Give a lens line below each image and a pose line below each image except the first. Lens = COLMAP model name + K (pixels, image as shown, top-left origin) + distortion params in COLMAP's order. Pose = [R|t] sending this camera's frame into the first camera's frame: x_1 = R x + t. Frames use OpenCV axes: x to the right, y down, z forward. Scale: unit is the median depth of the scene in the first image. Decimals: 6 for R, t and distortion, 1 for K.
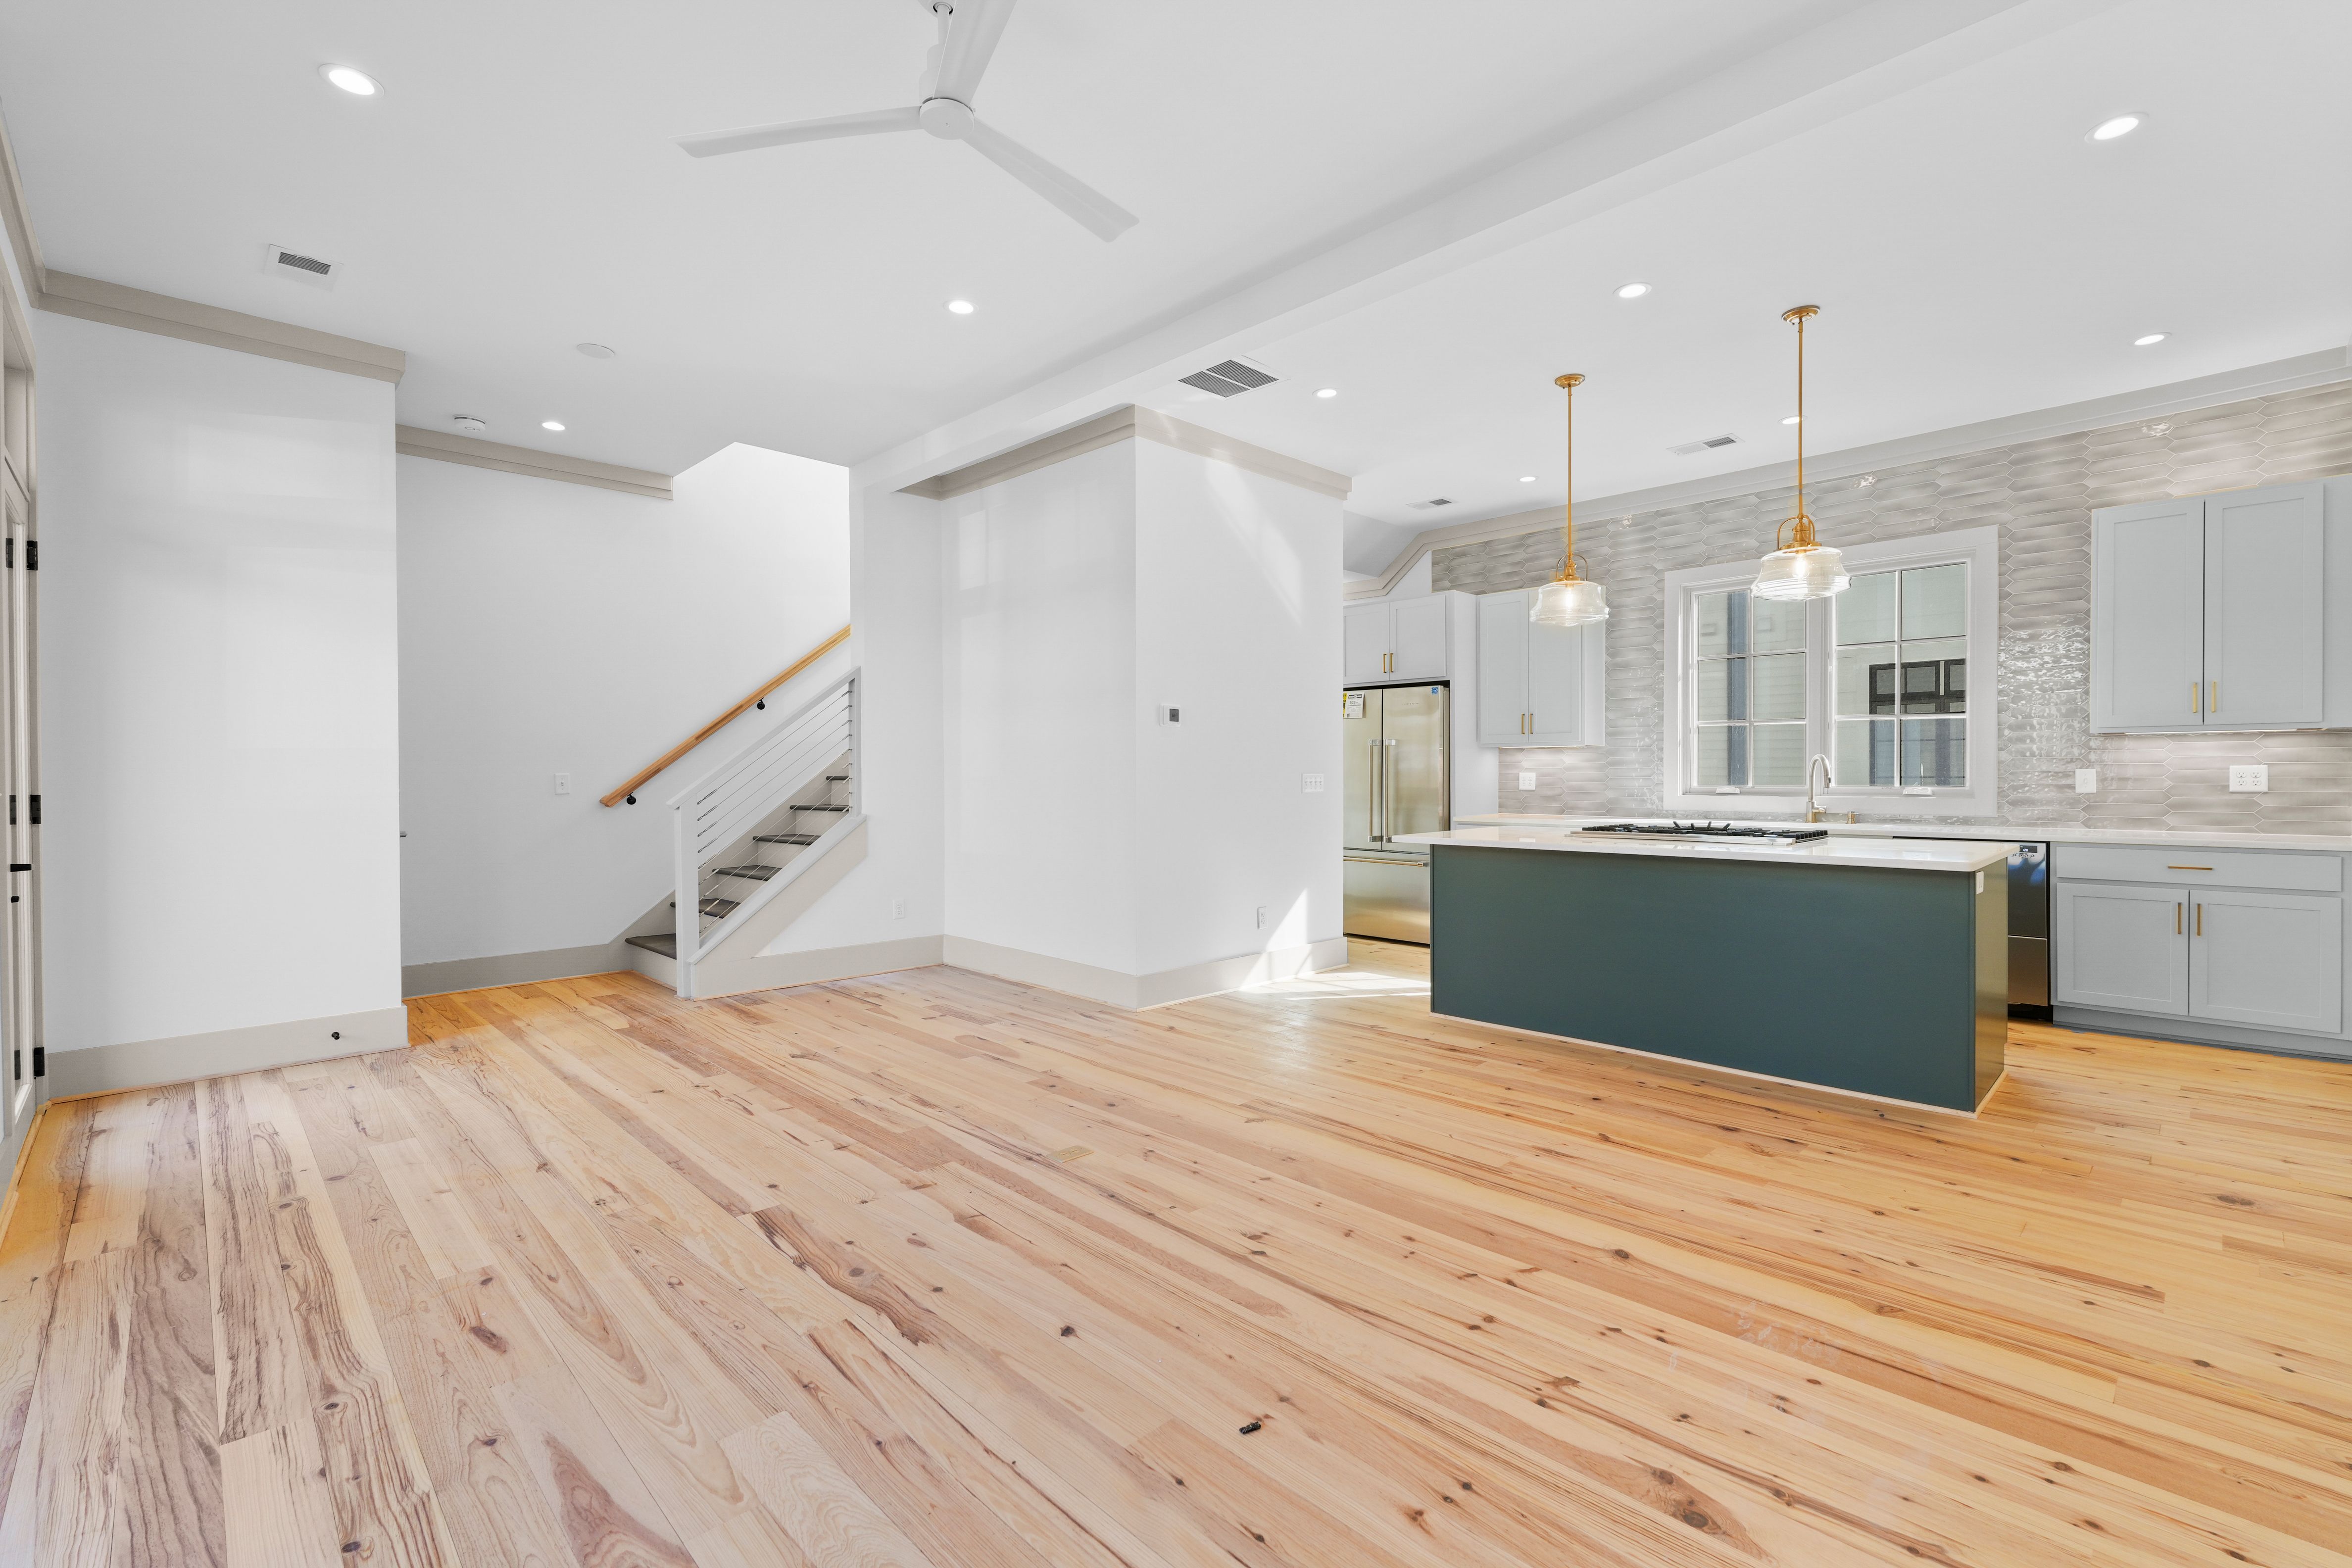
lens RADIAL K [[1019.8, 0, 1183.1], [0, 1019.8, 783.1], [0, 0, 1]] dist [0.000861, 0.000534]
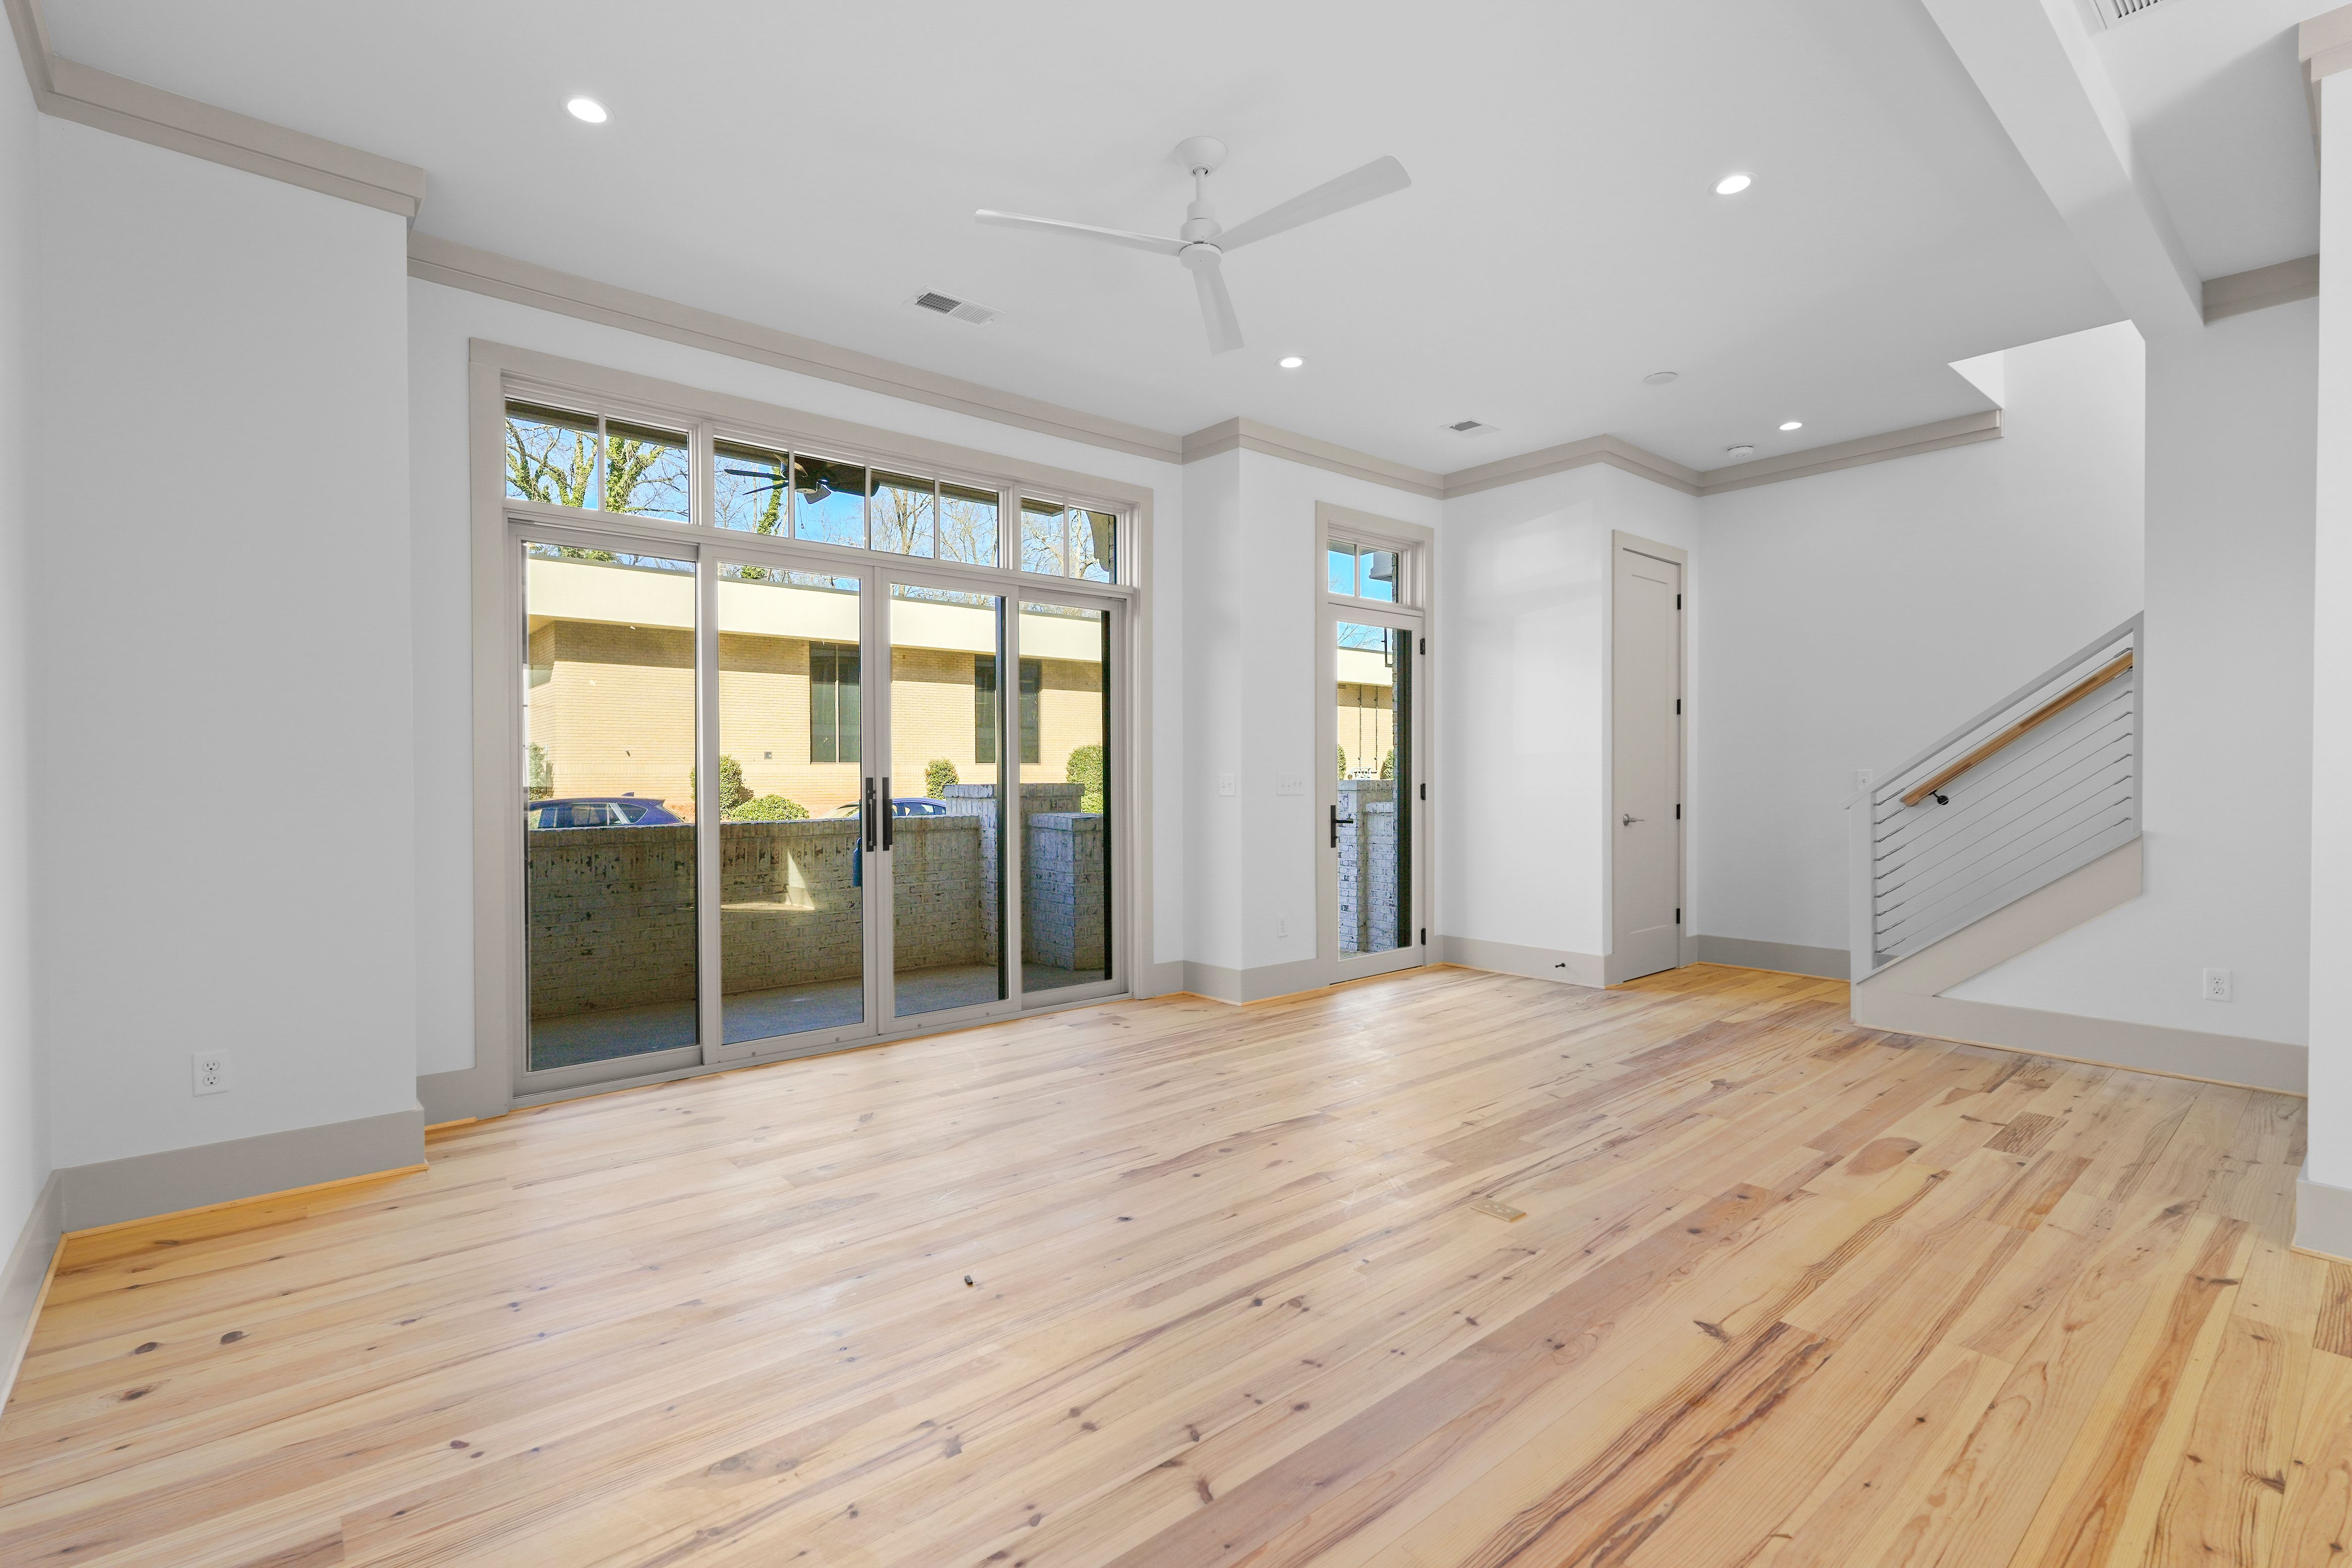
lens RADIAL K [[1075.2, 0, 1182.7], [0, 1075.2, 779.1], [0, 0, 1]] dist [0.002141, 0.000115]
pose [[-0.065873, 0.007685, -0.997798, 0.828470], [-0.005298, 0.999954, 0.008051, -0.009978], [0.997814, 0.005817, -0.065830, 0.799059]]
